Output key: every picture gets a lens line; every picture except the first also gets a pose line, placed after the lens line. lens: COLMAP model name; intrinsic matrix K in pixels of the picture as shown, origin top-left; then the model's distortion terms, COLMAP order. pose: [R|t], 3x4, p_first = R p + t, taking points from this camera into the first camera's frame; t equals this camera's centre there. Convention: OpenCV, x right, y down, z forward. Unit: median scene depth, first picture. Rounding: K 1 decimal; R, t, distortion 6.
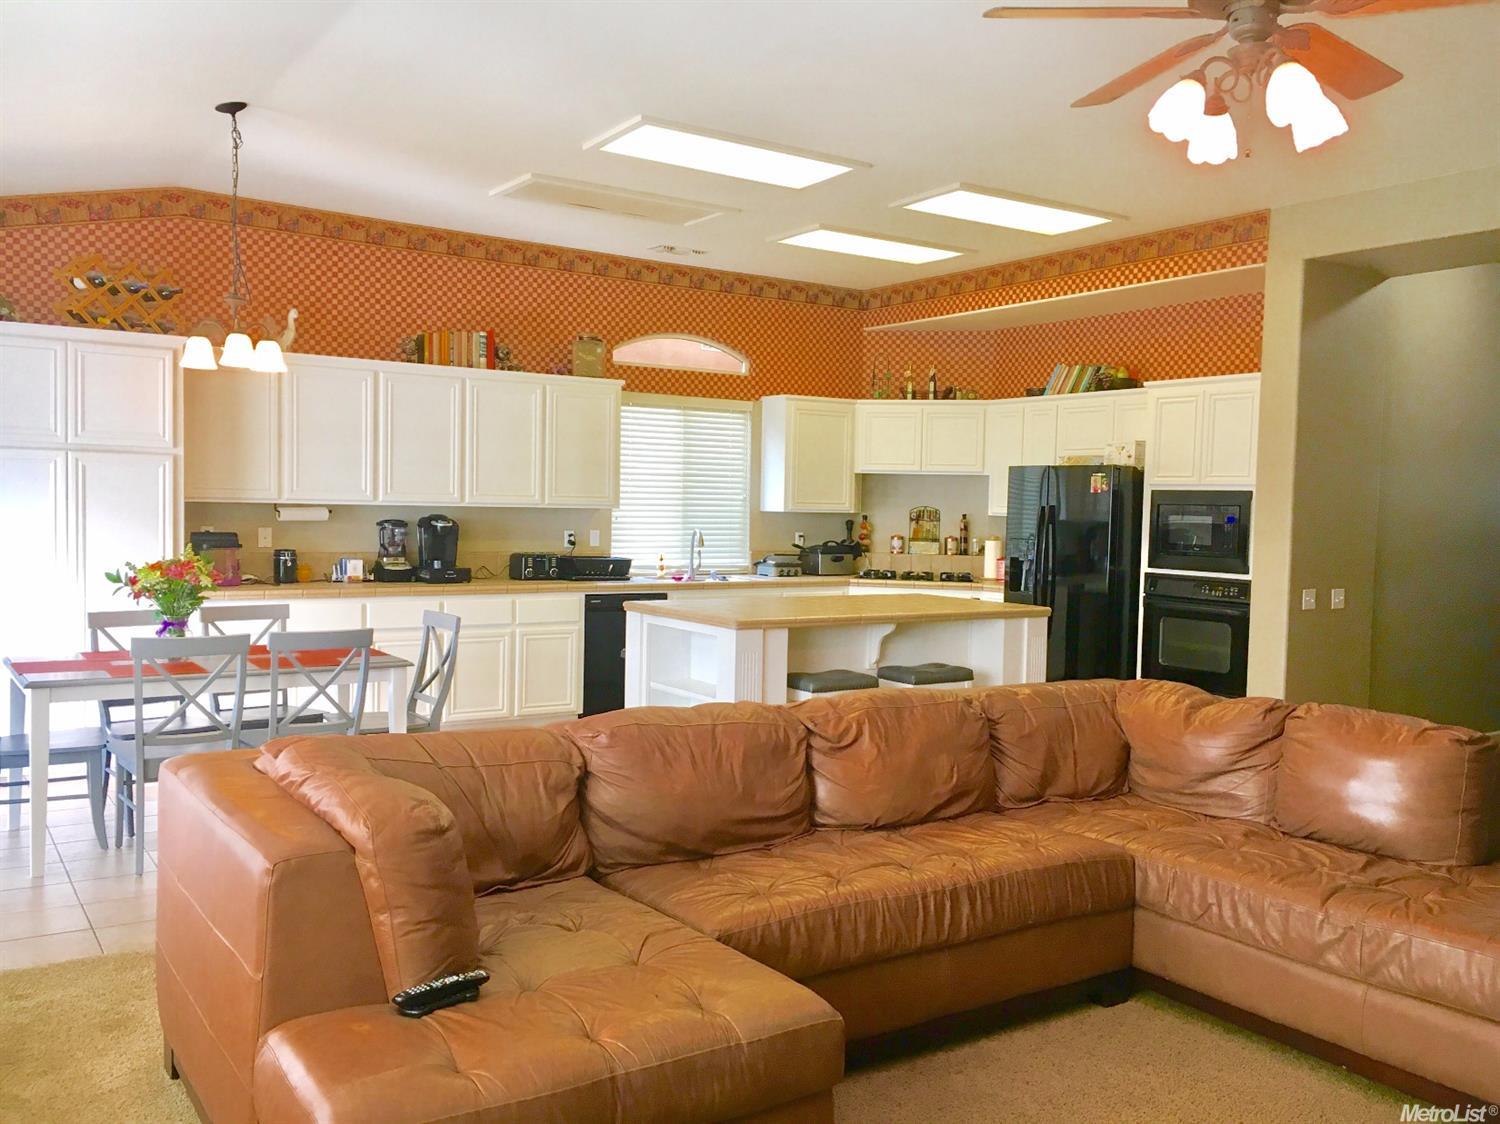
lens RADIAL K [[1278.6, 0, 742.7], [0, 1278.6, 565.8], [0, 0, 1]] dist [0.074074, -0.080837]
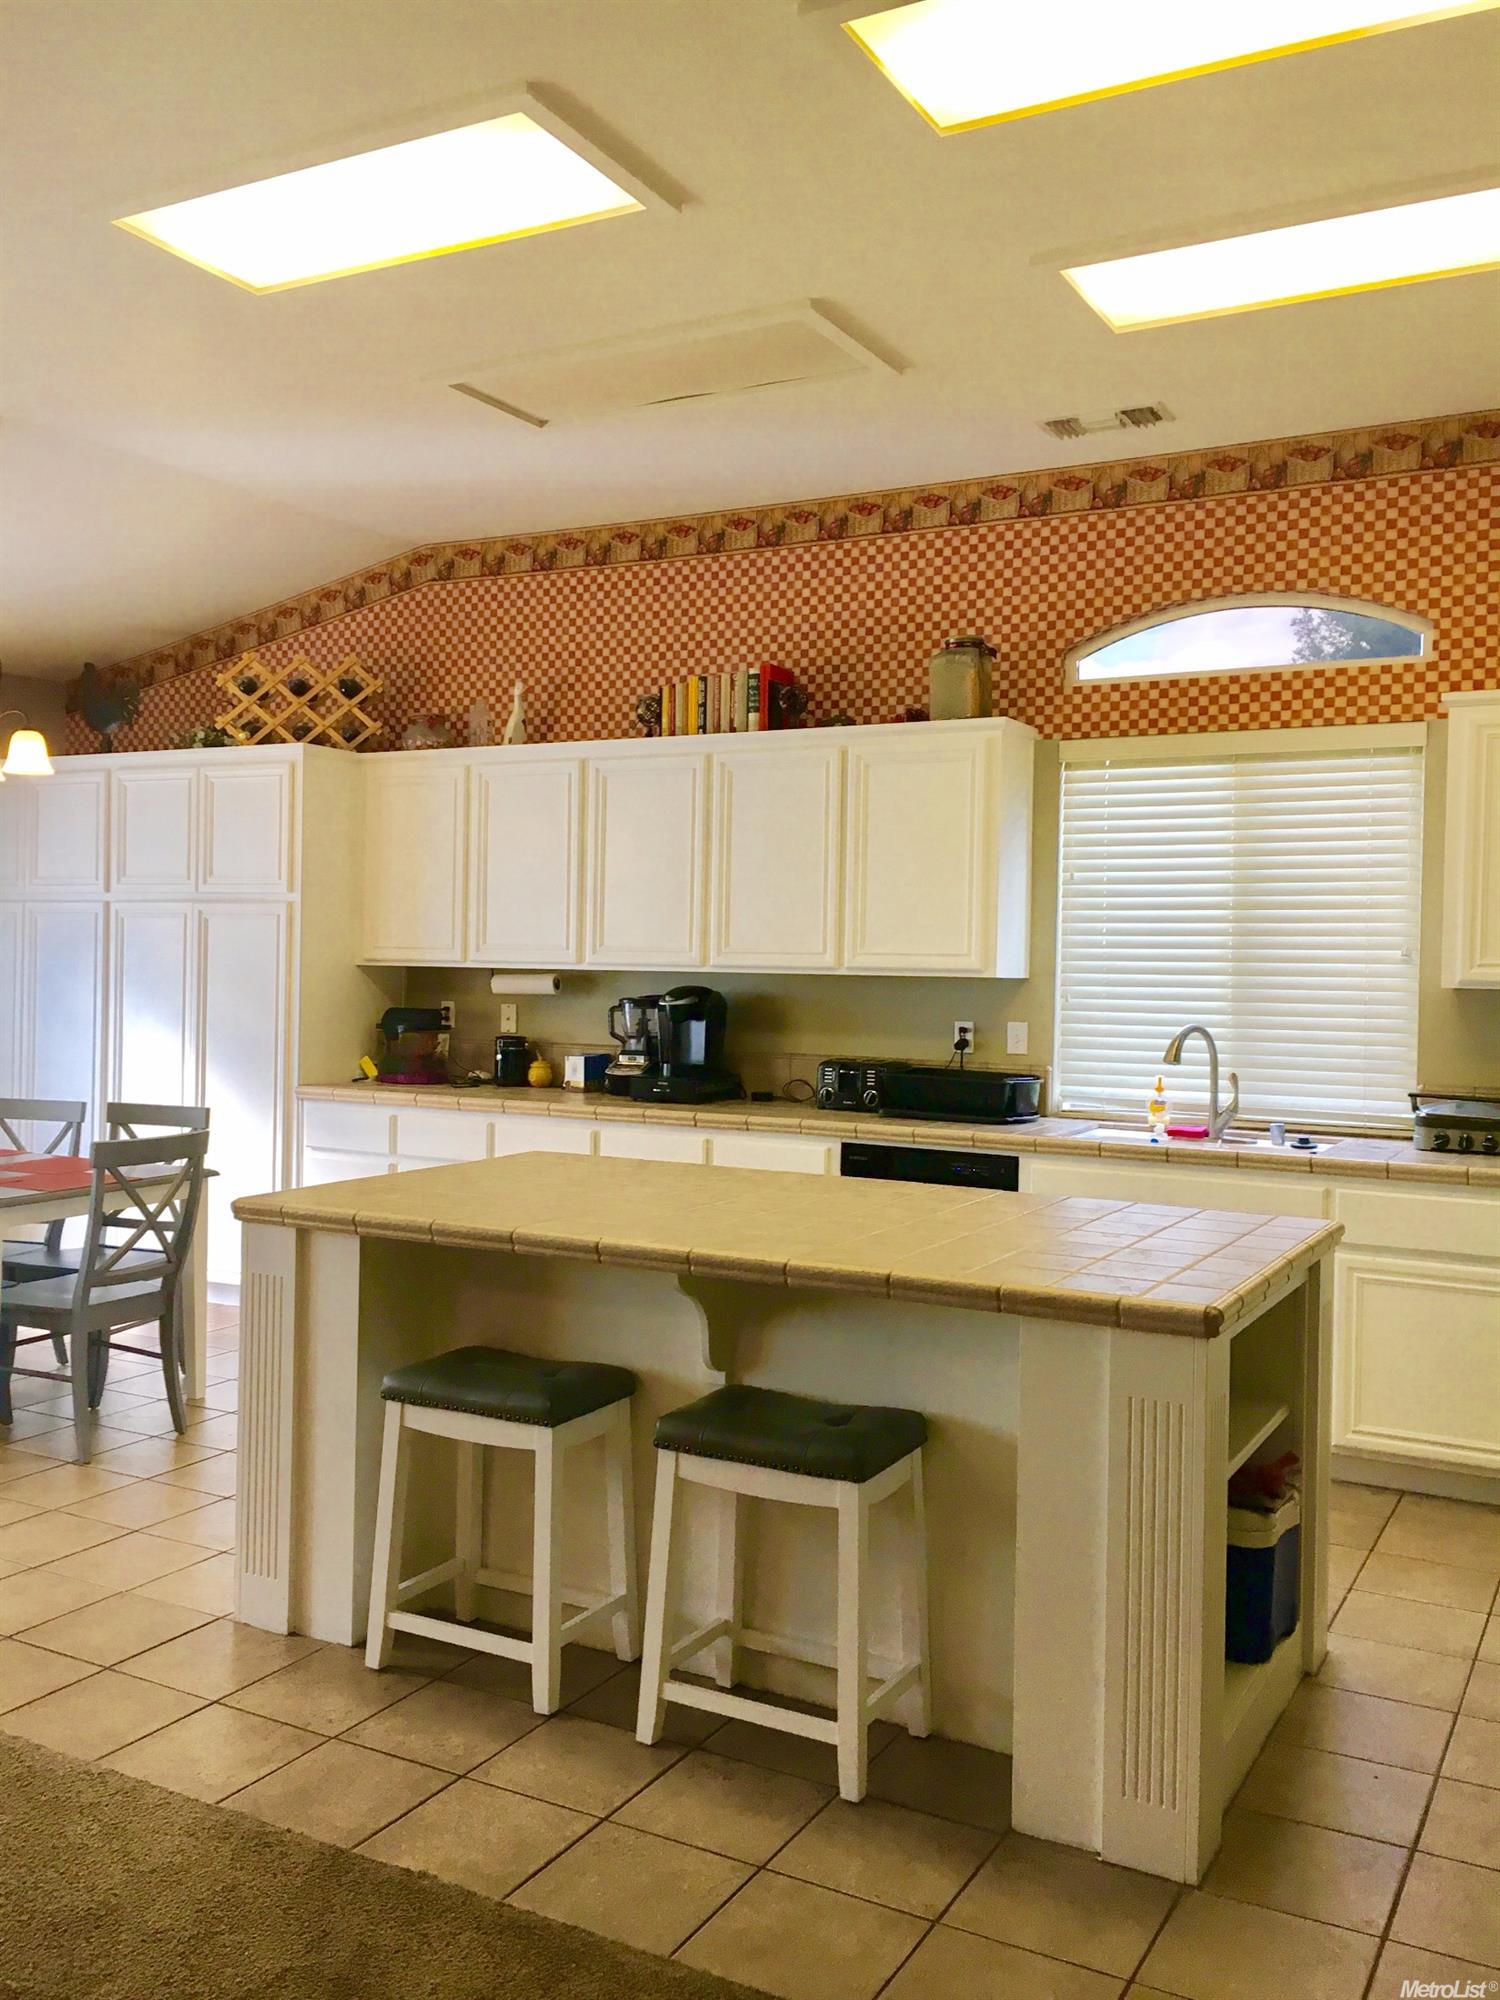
lens RADIAL K [[1704.8, 0, 750.3], [0, 1704.8, 985.3], [0, 0, 1]] dist [0.074074, -0.080837]
pose [[0.467768, -0.003272, -0.883845, 0.473285], [-0.050095, 0.998288, -0.030208, -0.018167], [0.882431, 0.058407, 0.466803, 0.658682]]
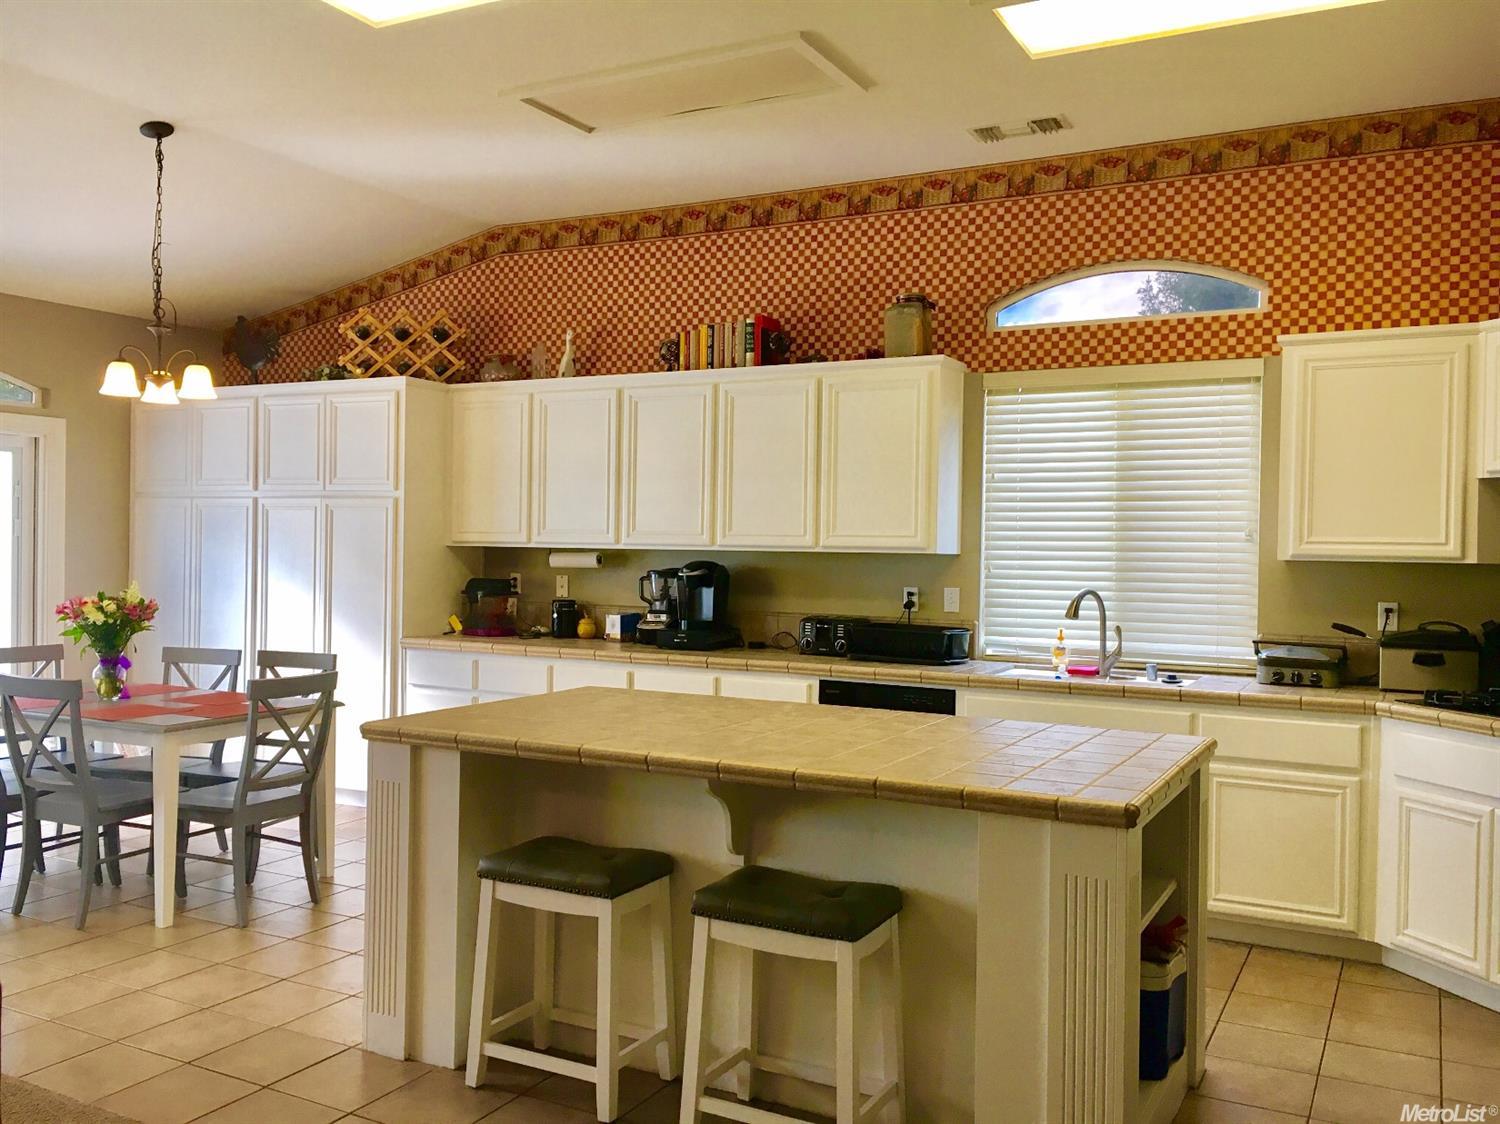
lens RADIAL K [[1278.6, 0, 742.7], [0, 1278.6, 565.8], [0, 0, 1]] dist [0.074074, -0.080837]
pose [[0.473871, -0.002914, -0.880590, 0.458772], [-0.047785, 0.998436, -0.029018, -0.015953], [0.879297, 0.055830, 0.472990, 0.657173]]
